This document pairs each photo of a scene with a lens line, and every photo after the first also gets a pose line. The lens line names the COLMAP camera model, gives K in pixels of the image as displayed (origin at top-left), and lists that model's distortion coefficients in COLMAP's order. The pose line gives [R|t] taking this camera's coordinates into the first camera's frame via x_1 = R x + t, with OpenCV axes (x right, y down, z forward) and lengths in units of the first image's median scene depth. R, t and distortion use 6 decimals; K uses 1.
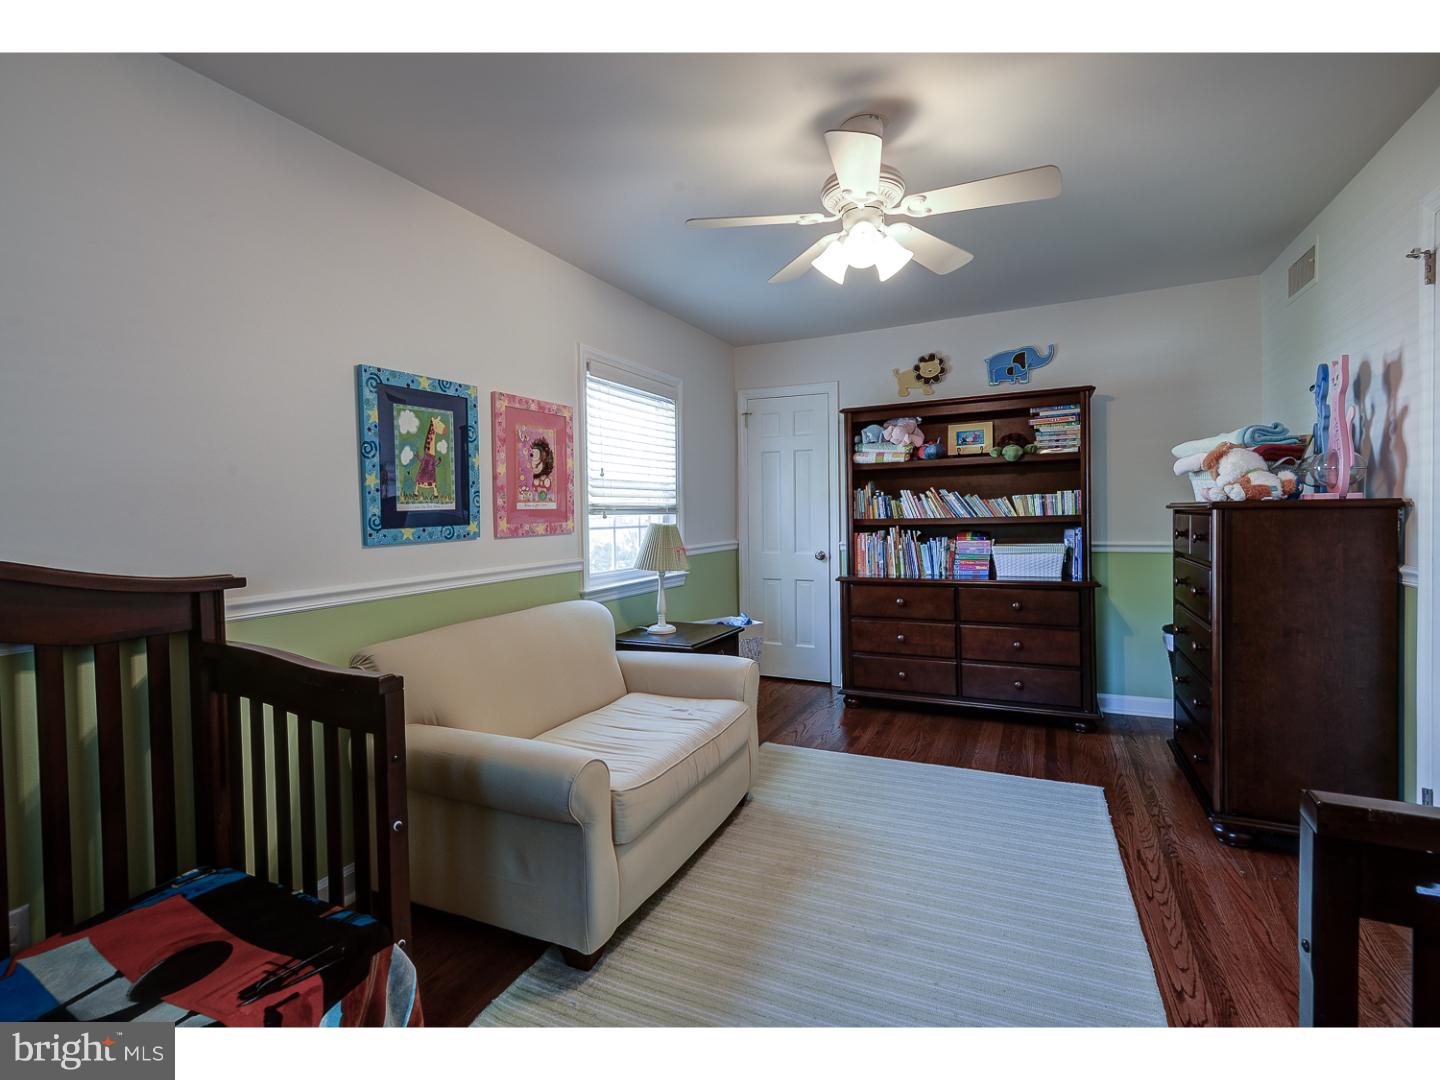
lens RADIAL K [[666.1, 0, 719.7], [0, 666.1, 531.1], [0, 0, 1]] dist [0.005601, -0.002097]
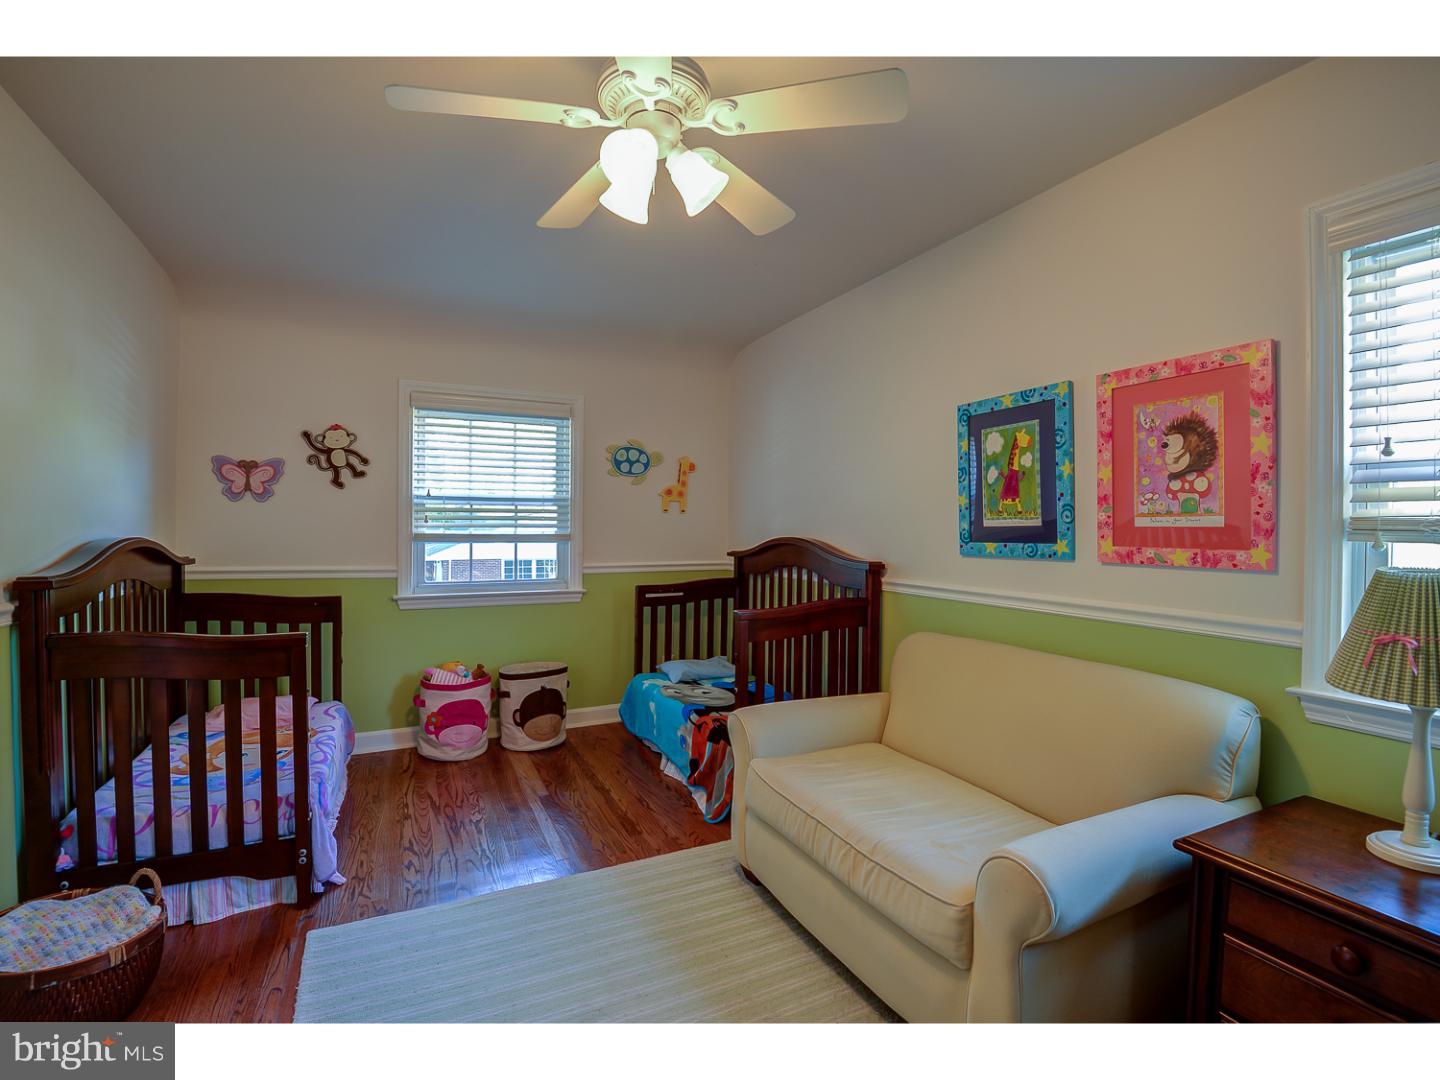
lens RADIAL K [[666.1, 0, 715.9], [0, 666.1, 536.5], [0, 0, 1]] dist [0.005601, -0.002097]
pose [[-0.625389, 0.028722, -0.779784, 0.591110], [-0.017763, 0.998539, 0.051025, -0.055957], [0.780111, 0.045762, -0.623965, 1.214451]]
